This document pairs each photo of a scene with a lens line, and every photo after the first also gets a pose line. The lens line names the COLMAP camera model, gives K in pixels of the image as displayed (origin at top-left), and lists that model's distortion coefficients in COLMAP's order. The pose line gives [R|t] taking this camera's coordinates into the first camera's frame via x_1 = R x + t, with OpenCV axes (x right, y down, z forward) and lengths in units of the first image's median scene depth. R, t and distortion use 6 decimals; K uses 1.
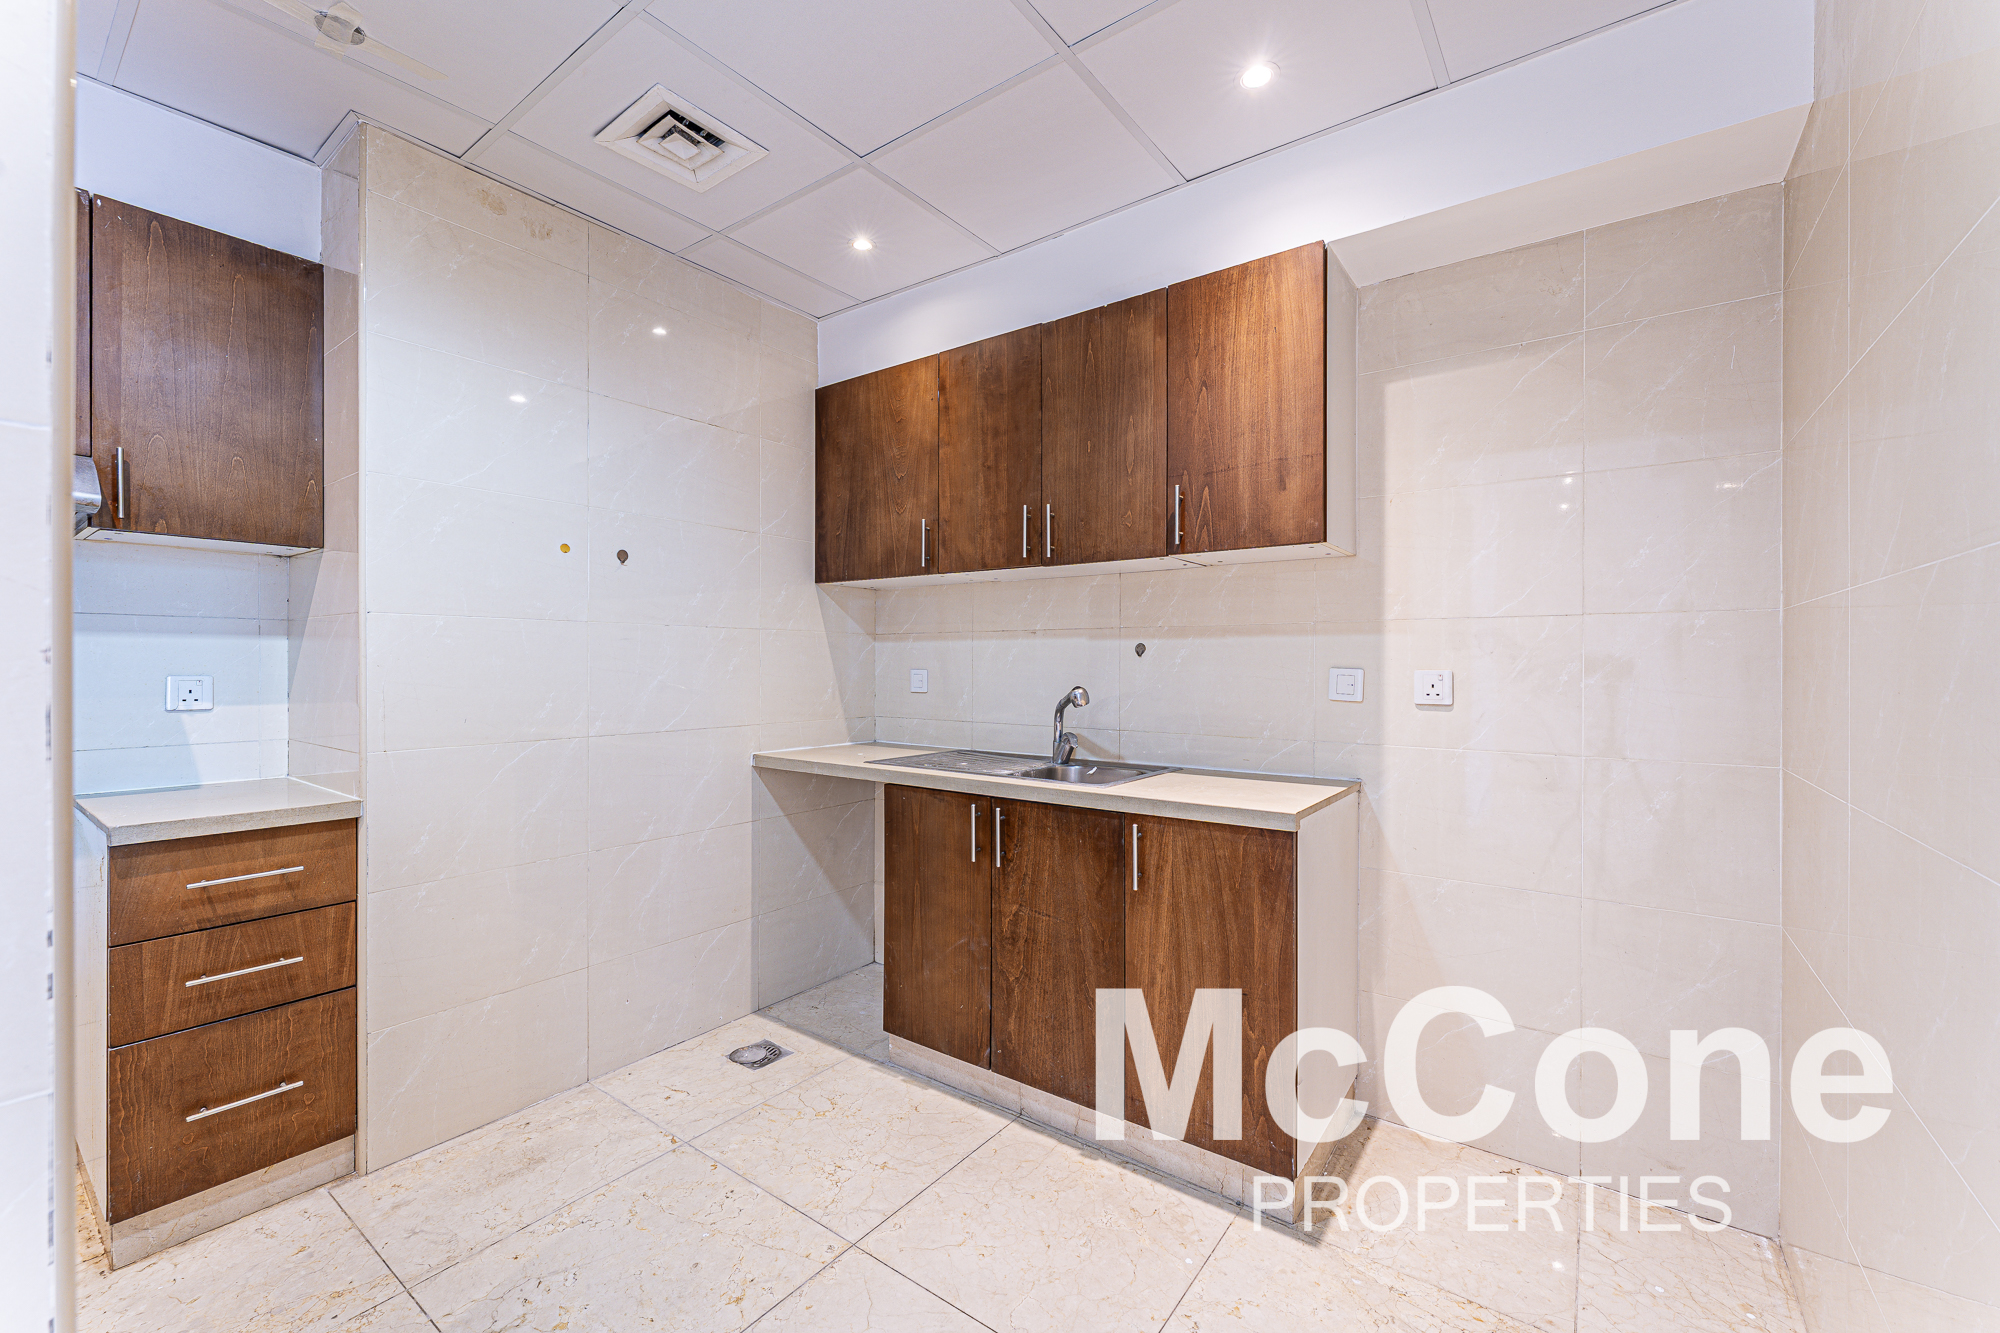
lens RADIAL K [[821.7, 0, 994.2], [0, 821.7, 657.1], [0, 0, 1]] dist [-0.001708, -0.000179]
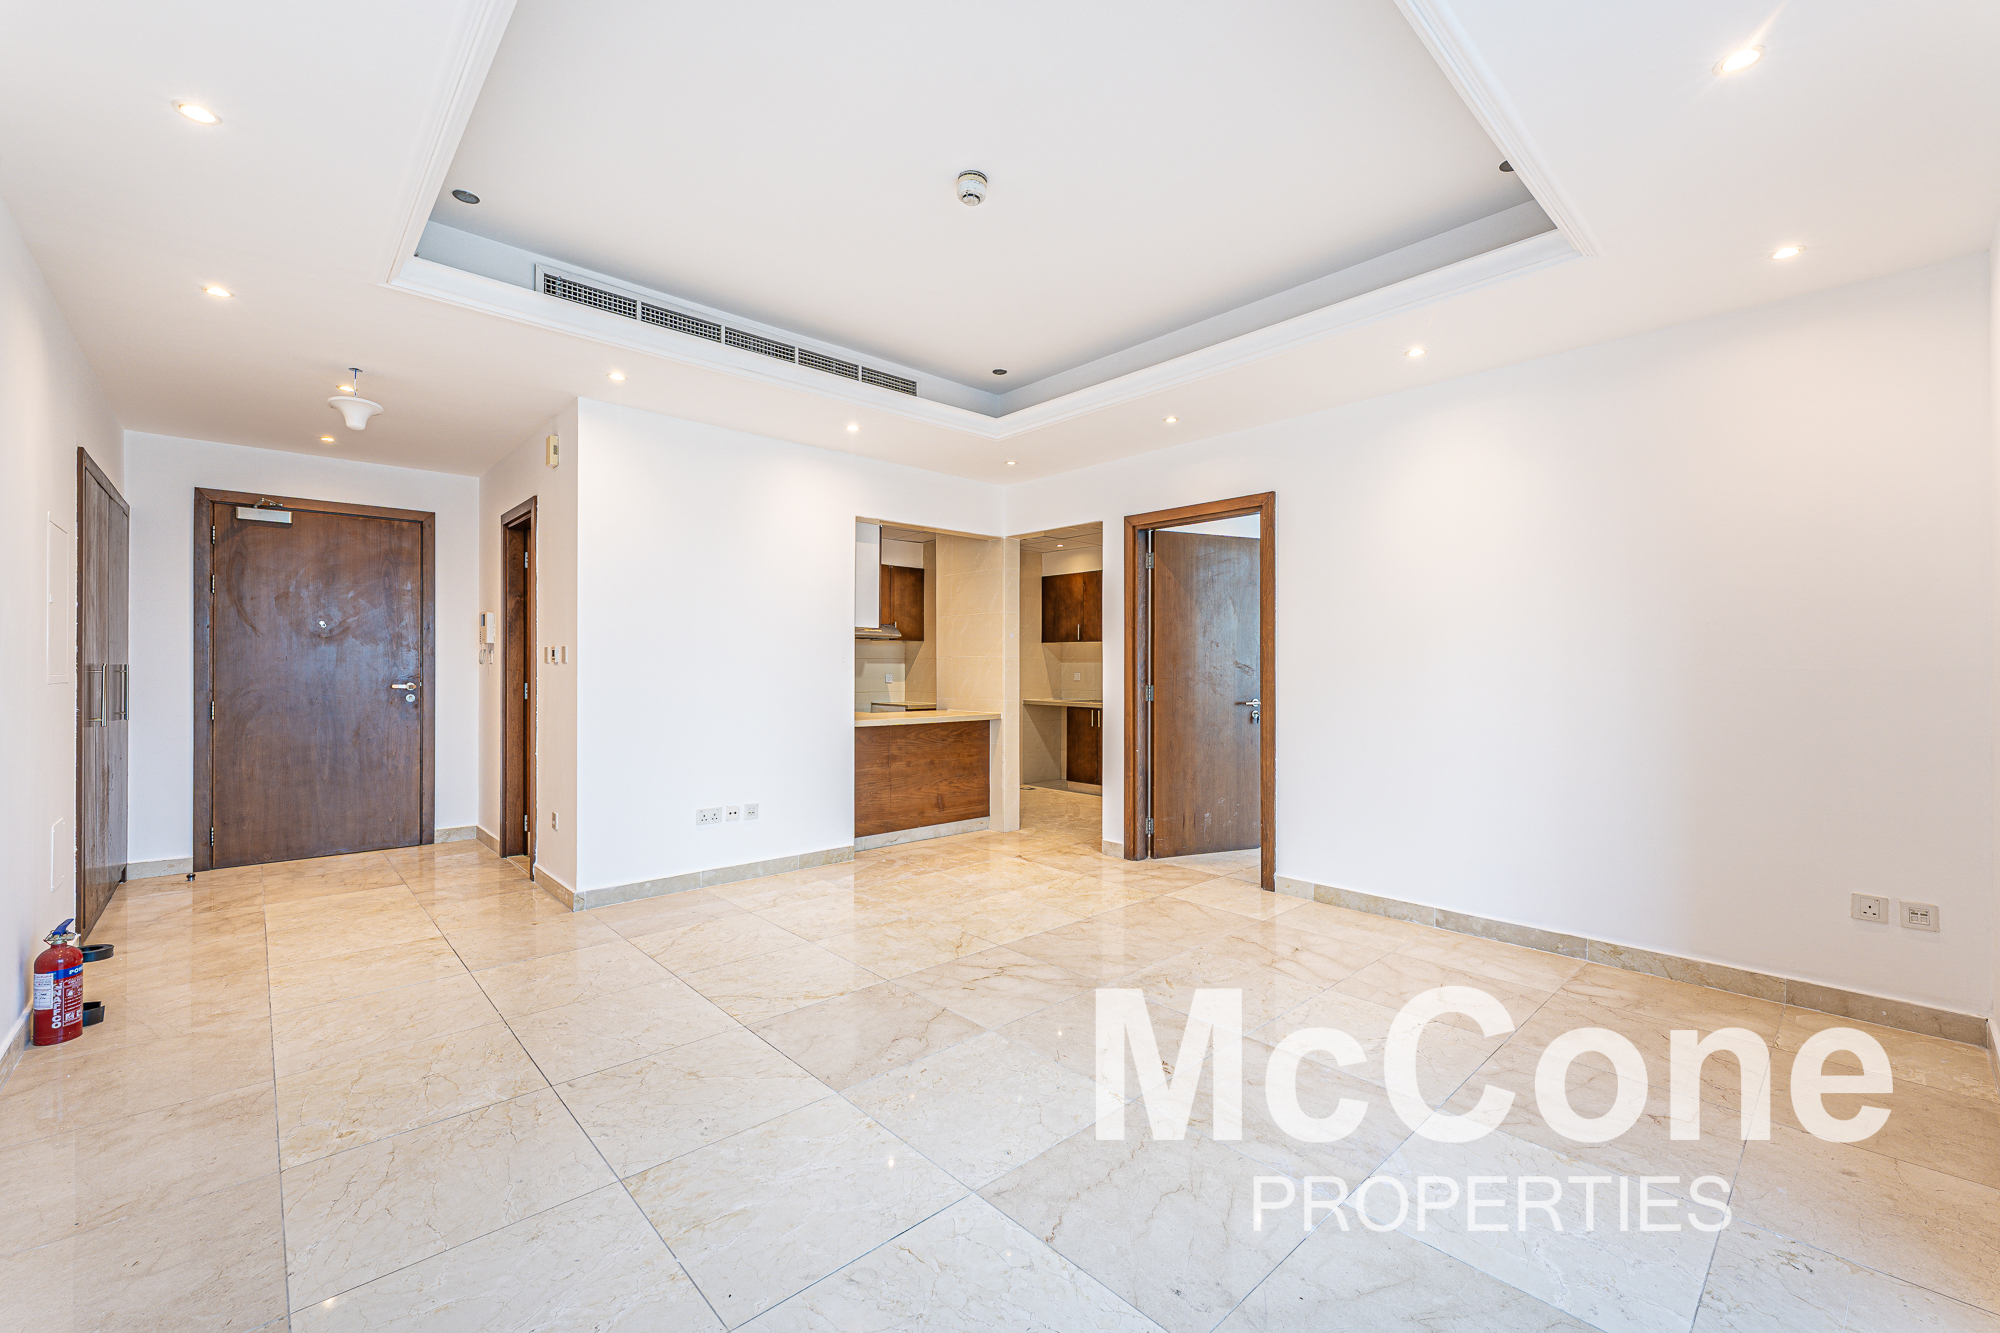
lens RADIAL K [[821.7, 0, 994.2], [0, 821.7, 657.1], [0, 0, 1]] dist [-0.001708, -0.000179]
pose [[0.981236, -0.001712, -0.192805, 0.252548], [0.000653, 0.999984, -0.005558, -0.033621], [0.192812, 0.005328, 0.981221, -2.665915]]
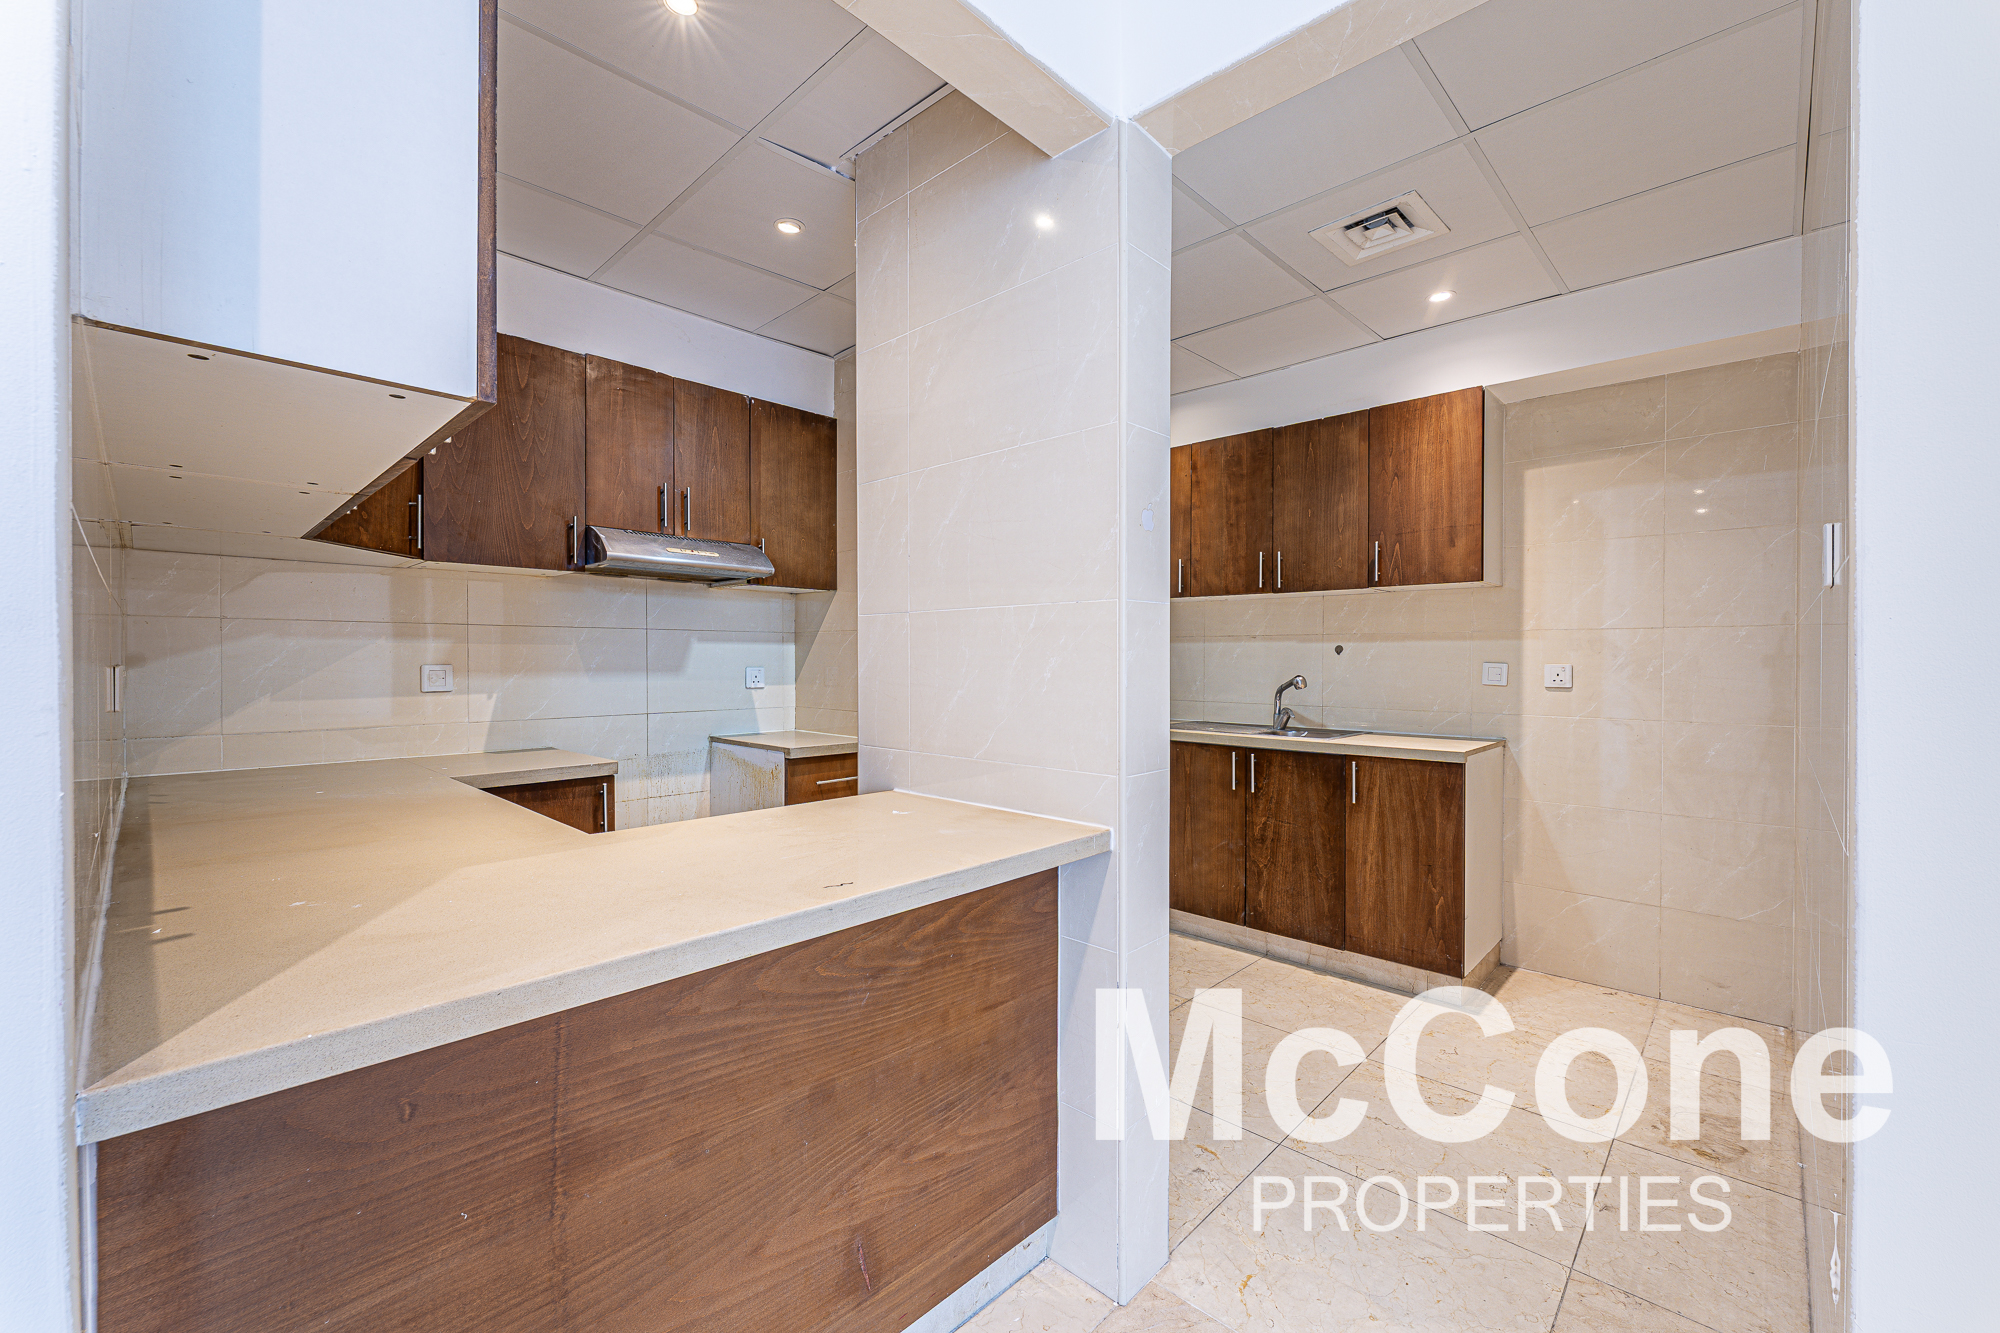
lens RADIAL K [[821.7, 0, 994.2], [0, 821.7, 657.1], [0, 0, 1]] dist [-0.001708, -0.000179]
pose [[0.992014, -0.000181, -0.126130, -0.282552], [0.001175, 0.999969, 0.007809, -0.009674], [0.126124, -0.007894, 0.991983, -0.585319]]
